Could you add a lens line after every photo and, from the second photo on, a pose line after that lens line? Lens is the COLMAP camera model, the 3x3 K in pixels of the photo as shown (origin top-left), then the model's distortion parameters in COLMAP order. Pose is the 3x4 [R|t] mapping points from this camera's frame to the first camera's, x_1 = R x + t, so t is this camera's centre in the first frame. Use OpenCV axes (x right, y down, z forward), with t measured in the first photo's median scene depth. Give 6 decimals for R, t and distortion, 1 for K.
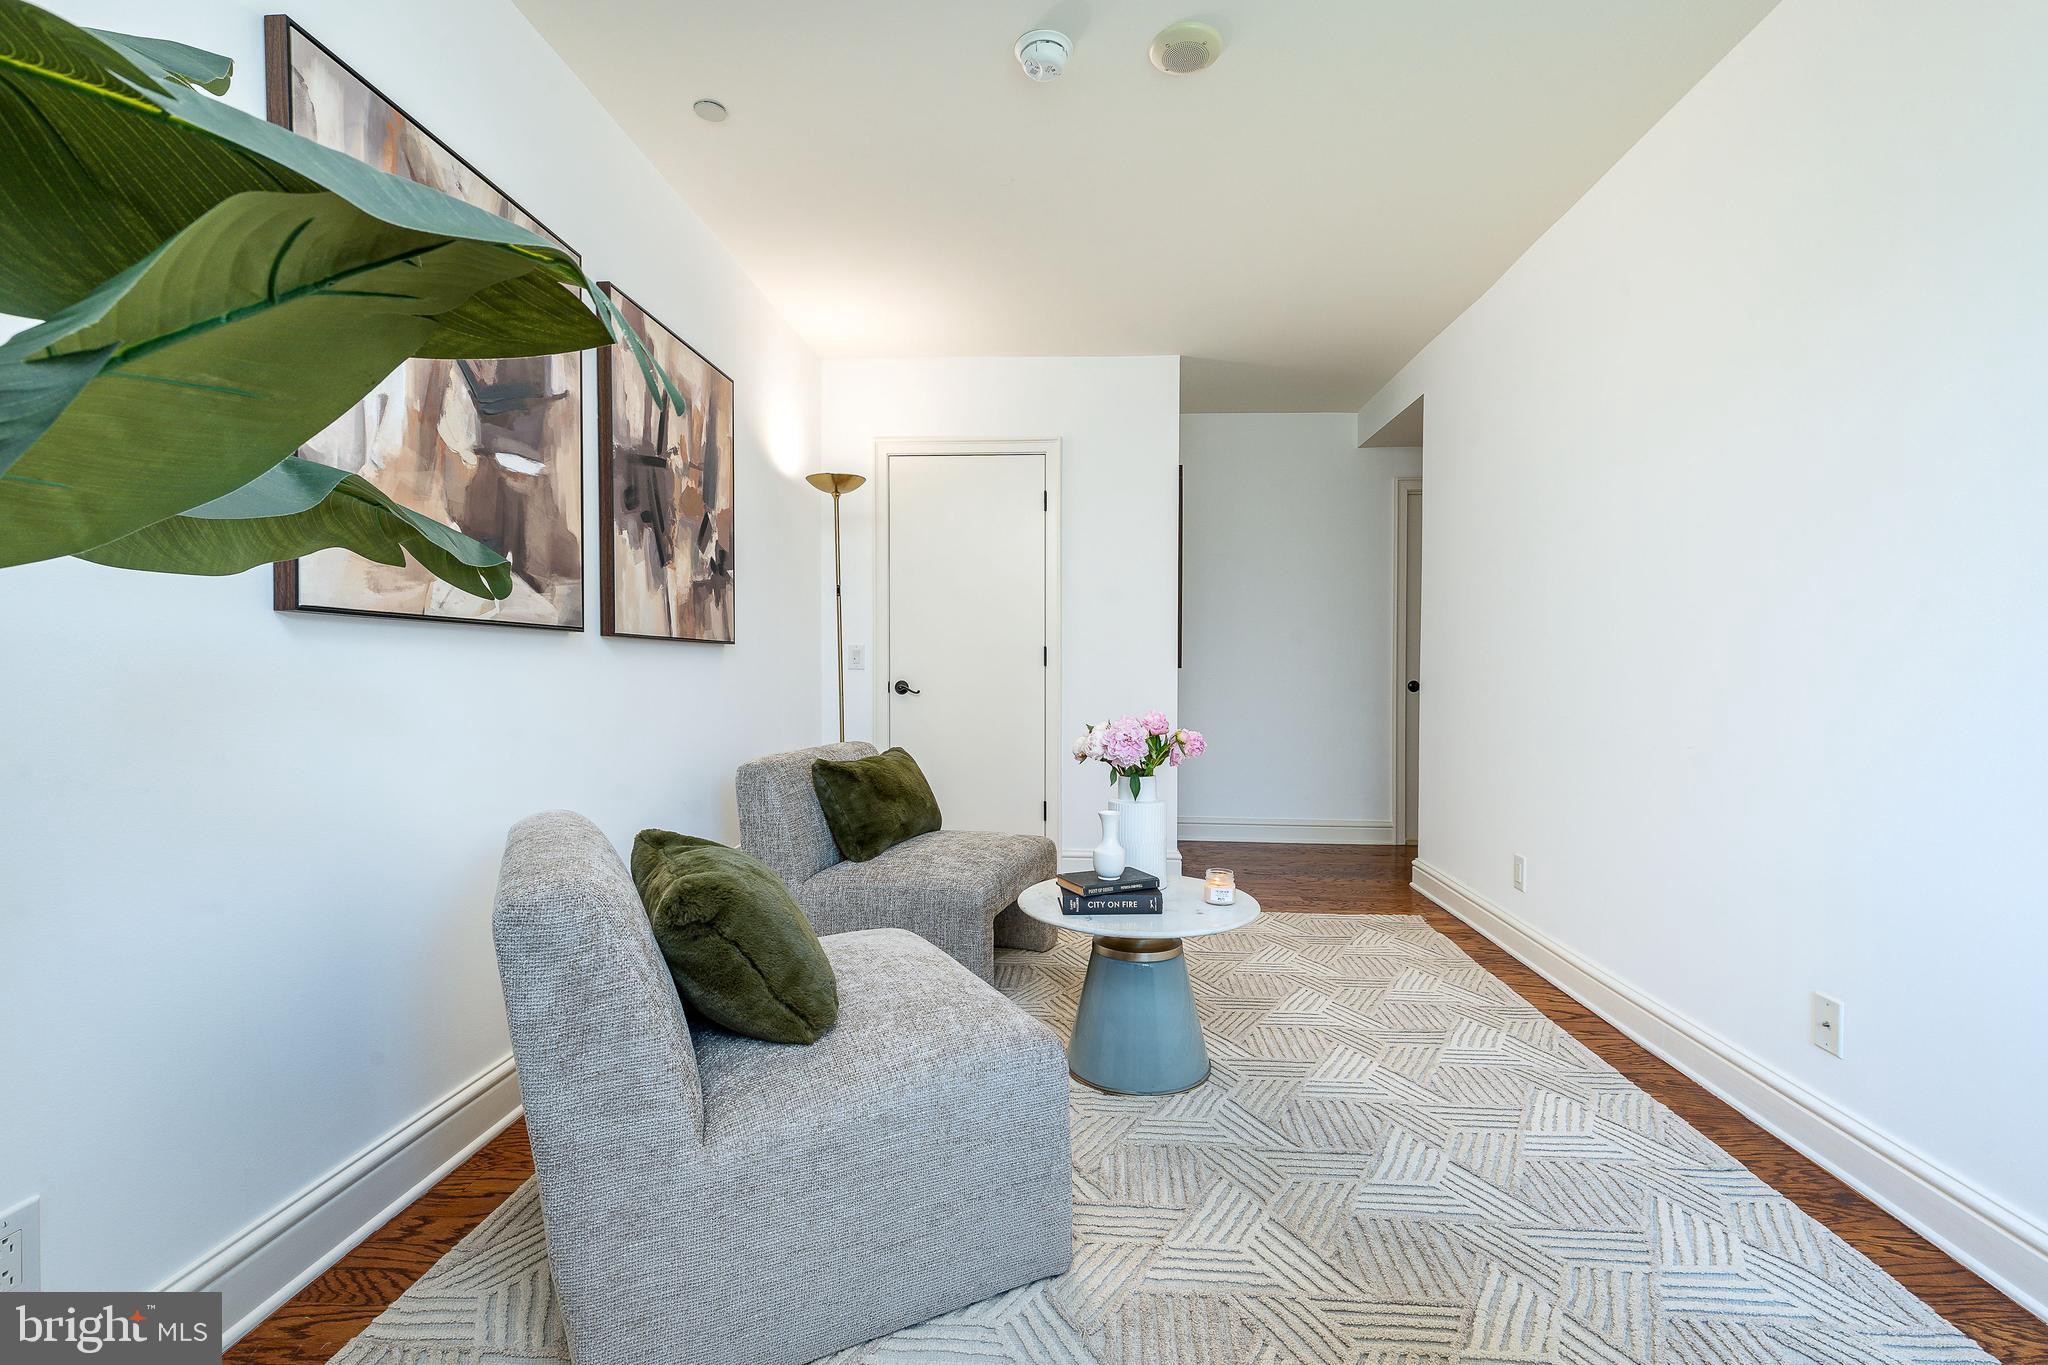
lens RADIAL K [[902.0, 0, 1032.9], [0, 902.0, 672.4], [0, 0, 1]] dist [0.003658, -0.000715]
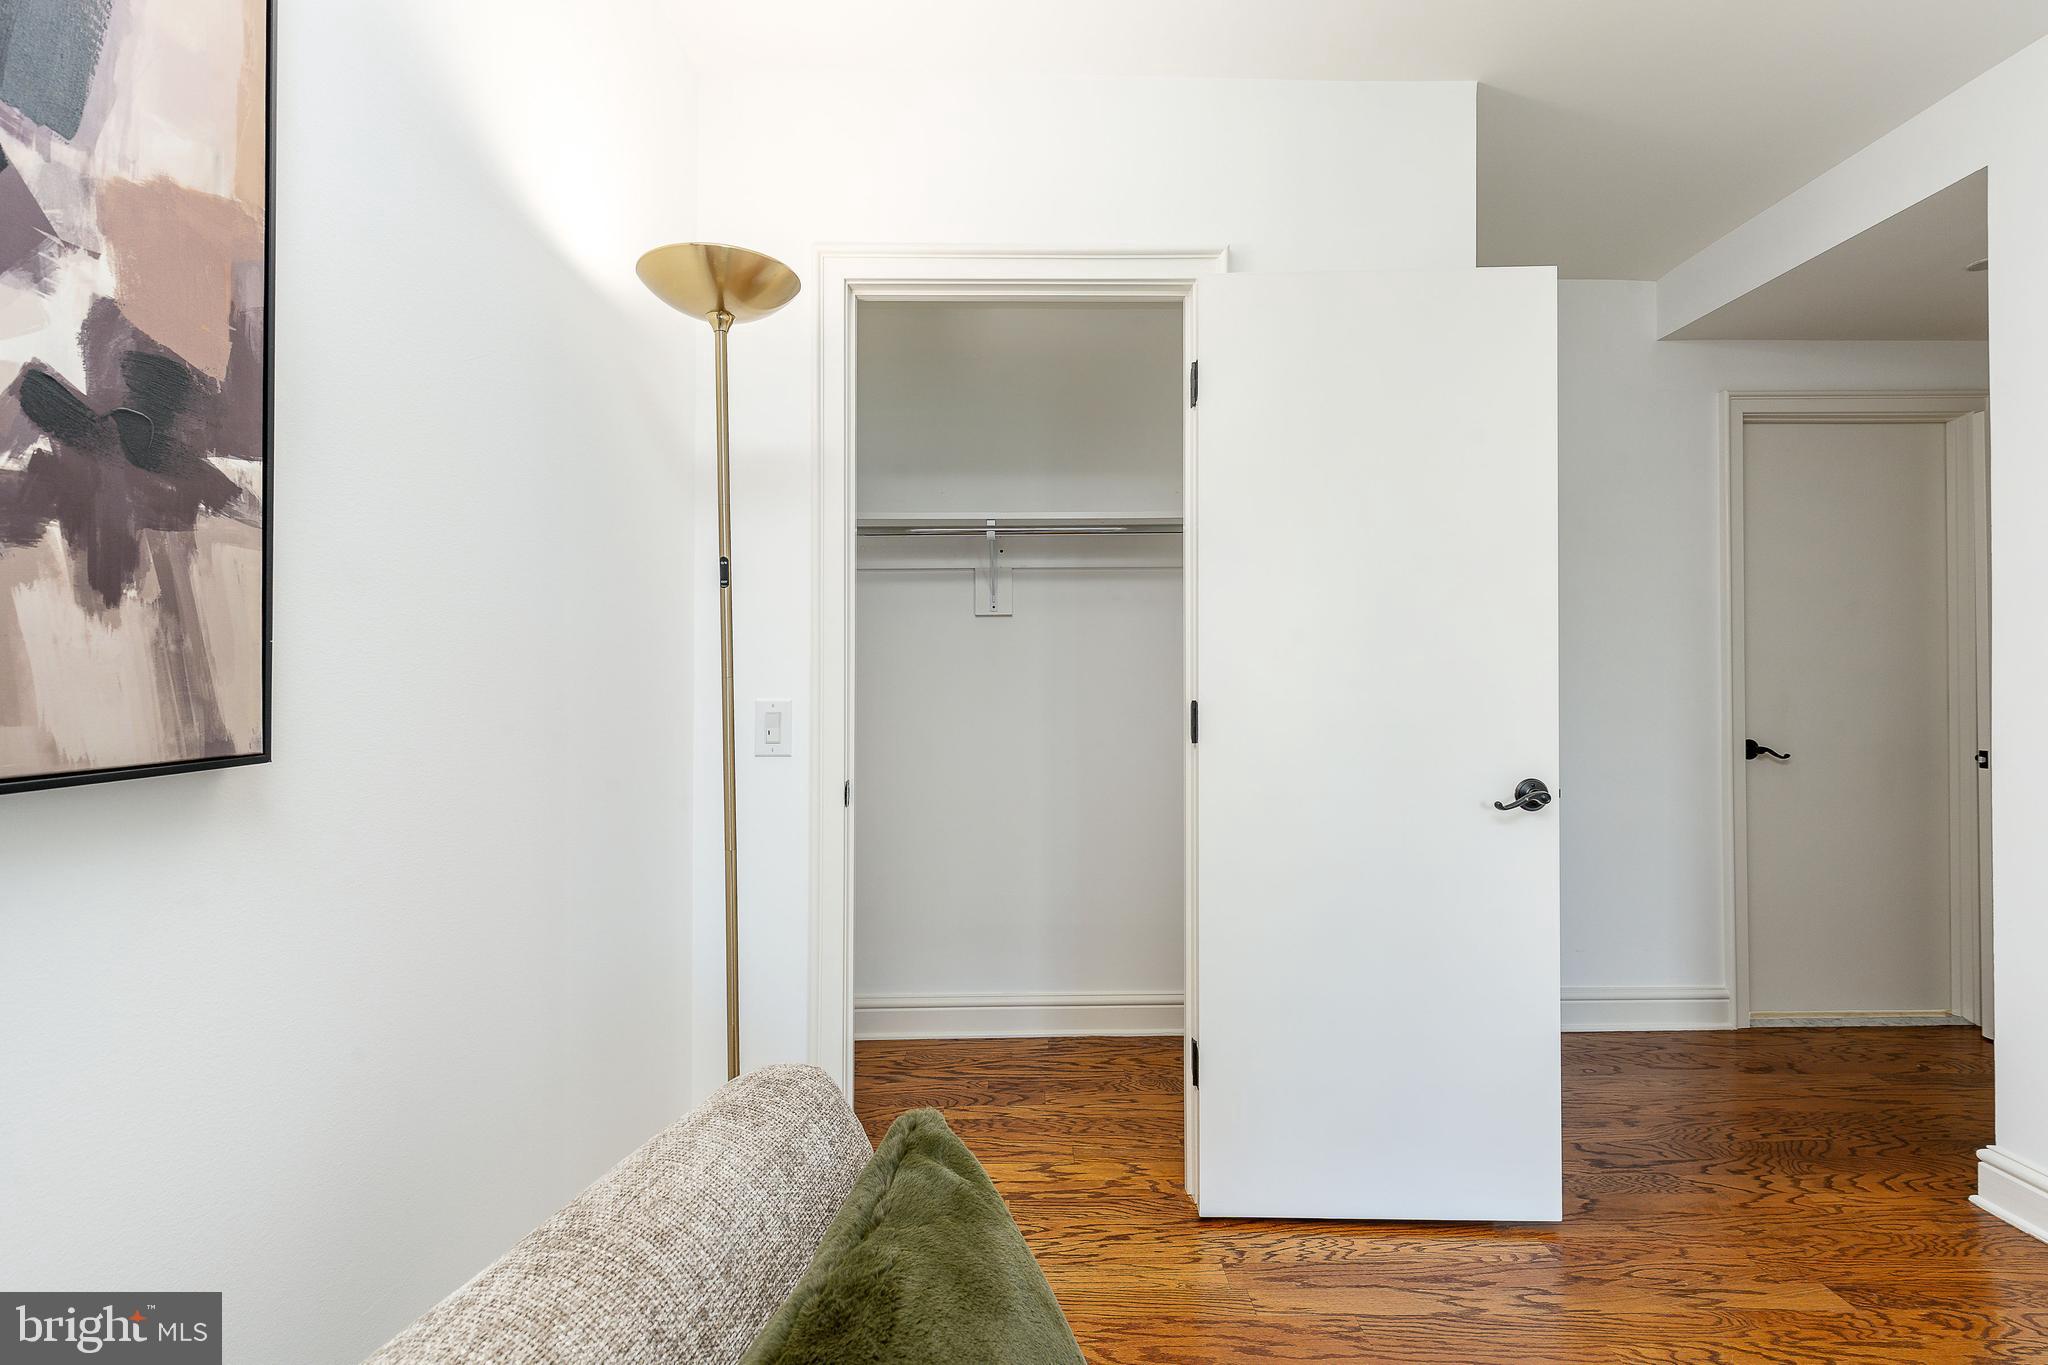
lens RADIAL K [[902.0, 0, 1046.9], [0, 902.0, 652.2], [0, 0, 1]] dist [0.003658, -0.000715]
pose [[0.995016, -0.002104, 0.099693, -0.114715], [0.005161, 0.999524, -0.030407, -0.041975], [-0.099581, 0.030770, 0.994554, 0.588997]]
